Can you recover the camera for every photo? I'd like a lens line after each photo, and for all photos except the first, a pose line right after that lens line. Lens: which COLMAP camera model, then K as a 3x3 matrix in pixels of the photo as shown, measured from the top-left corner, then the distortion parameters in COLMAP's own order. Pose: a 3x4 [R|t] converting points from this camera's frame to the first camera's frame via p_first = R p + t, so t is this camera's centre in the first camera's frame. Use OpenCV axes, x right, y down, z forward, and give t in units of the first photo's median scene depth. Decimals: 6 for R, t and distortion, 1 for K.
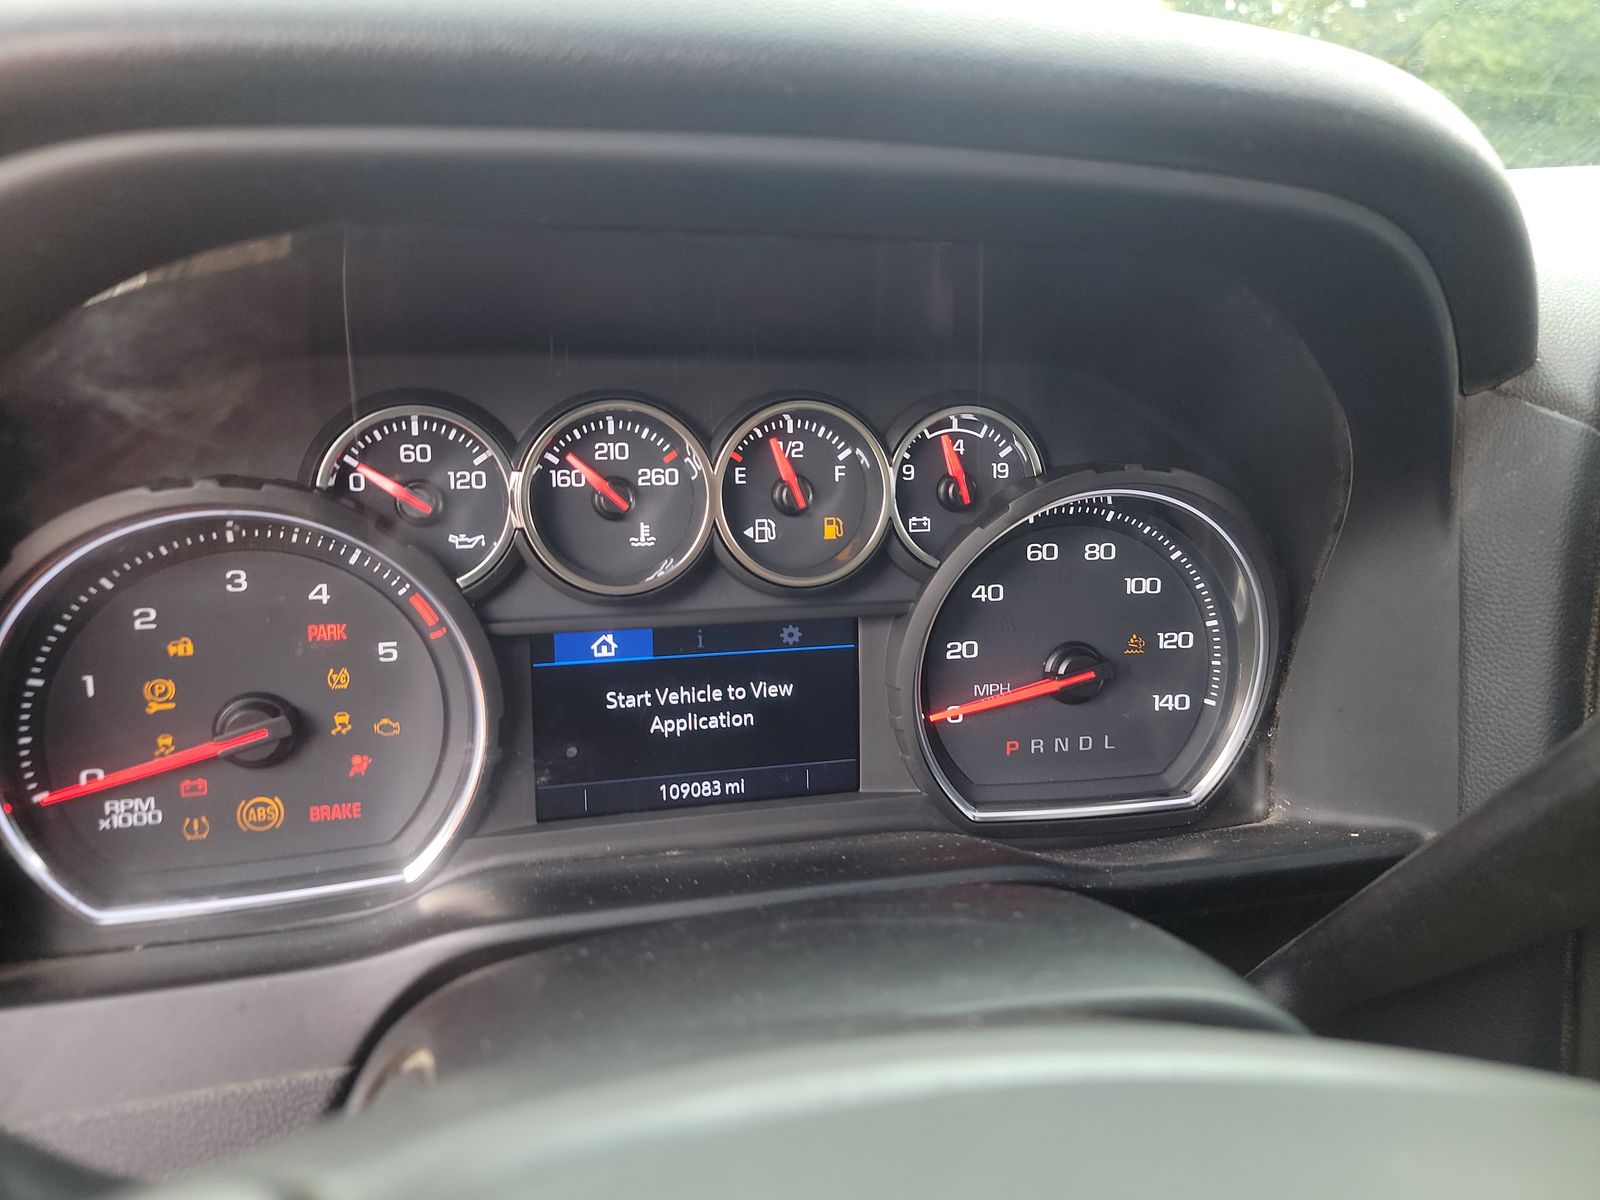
lens RADIAL K [[1158.2, 0, 800.0], [0, 1158.2, 600.0], [0, 0, 1]] dist [0.047189, -0.064799]
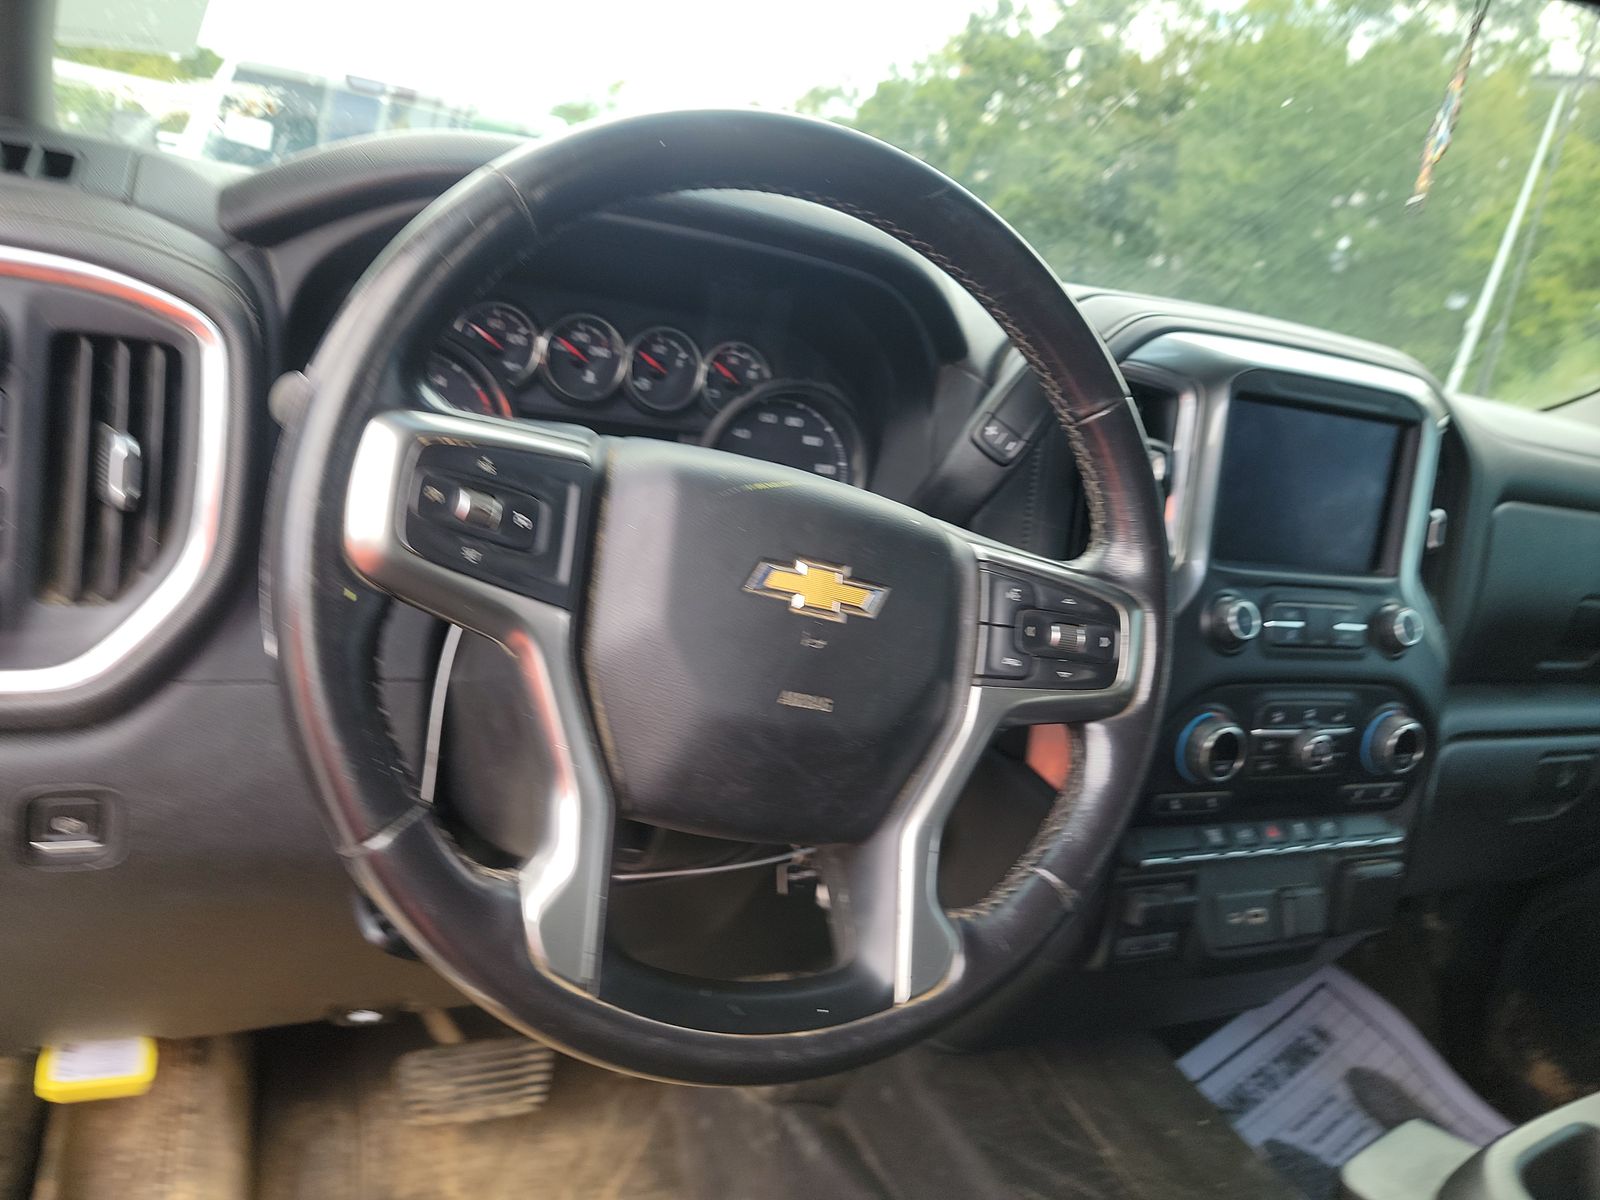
lens RADIAL K [[1158.2, 0, 800.0], [0, 1158.2, 600.0], [0, 0, 1]] dist [0.047189, -0.064799]
pose [[0.974577, 0.098378, 0.201301, -0.133647], [-0.097084, 0.995142, -0.016316, 0.328975], [-0.201928, -0.003642, 0.979394, -1.131725]]
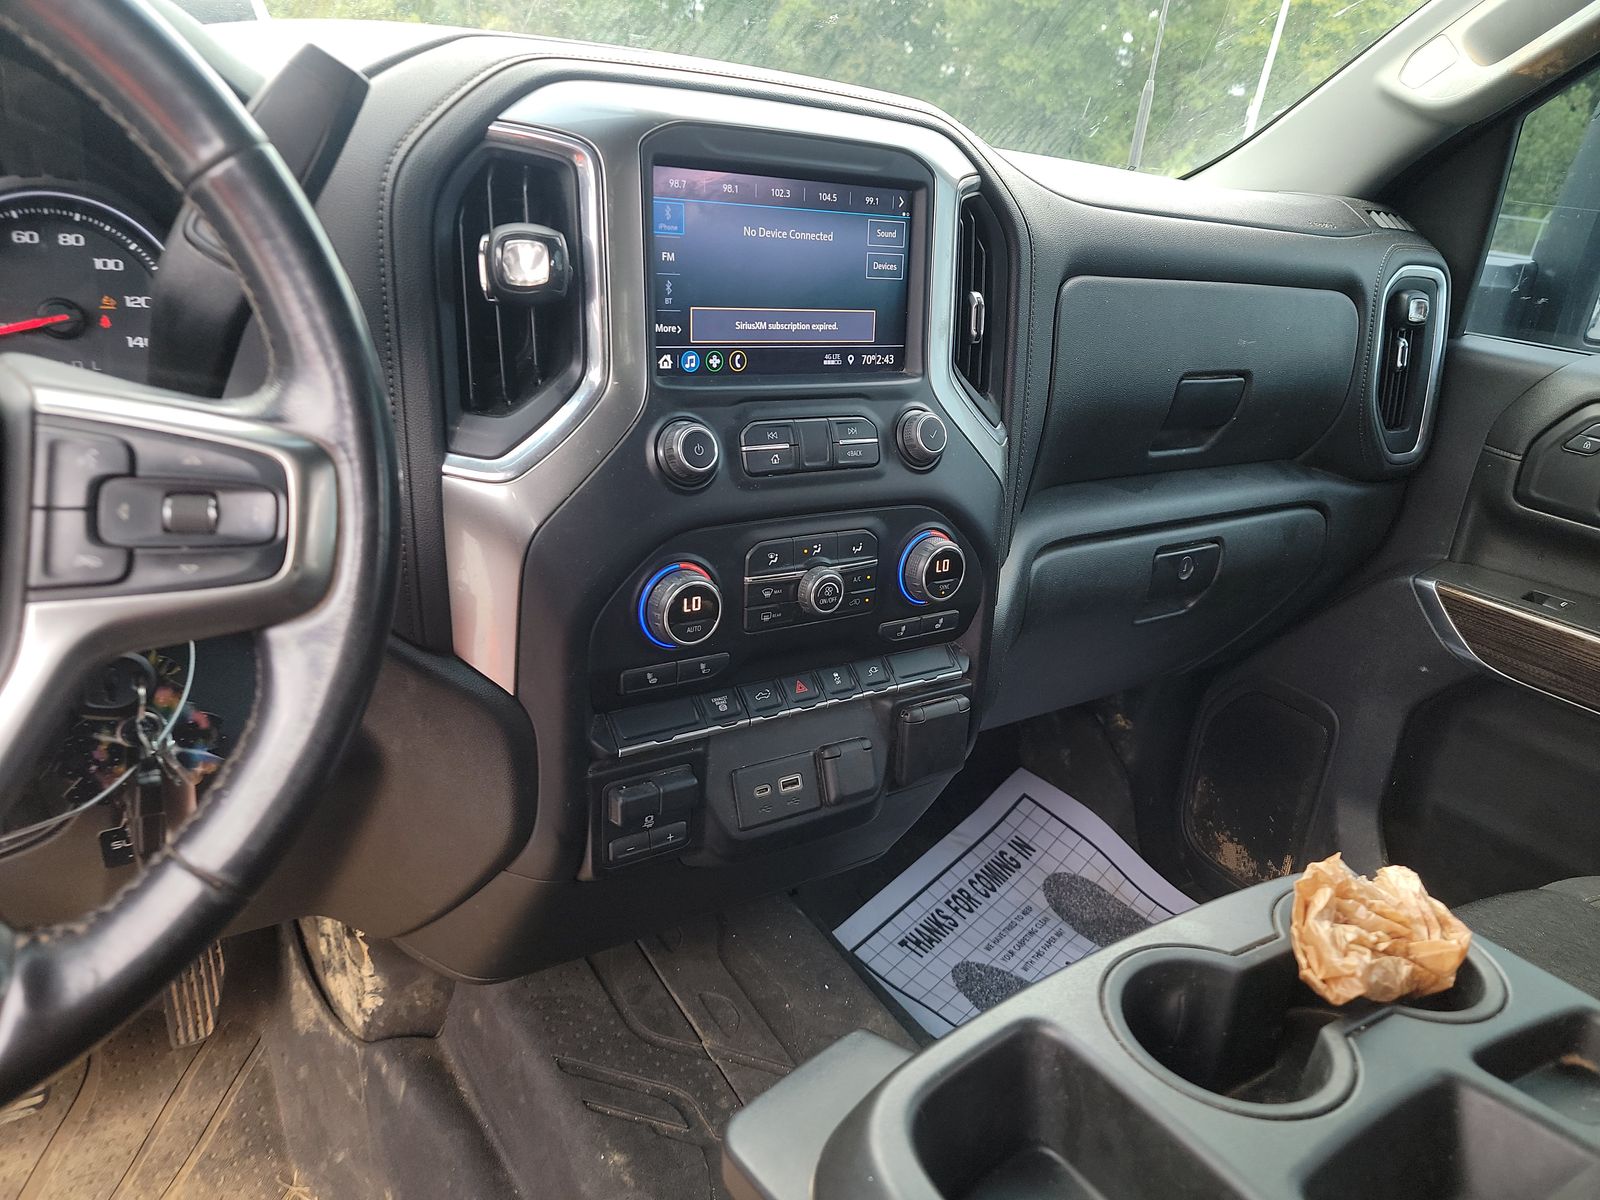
lens RADIAL K [[1158.2, 0, 800.0], [0, 1158.2, 600.0], [0, 0, 1]] dist [0.047189, -0.064799]
pose [[0.937951, -0.047453, 0.343506, 0.636064], [0.009914, 0.993857, 0.110225, 0.287448], [-0.346626, -0.099980, 0.932660, -0.893070]]
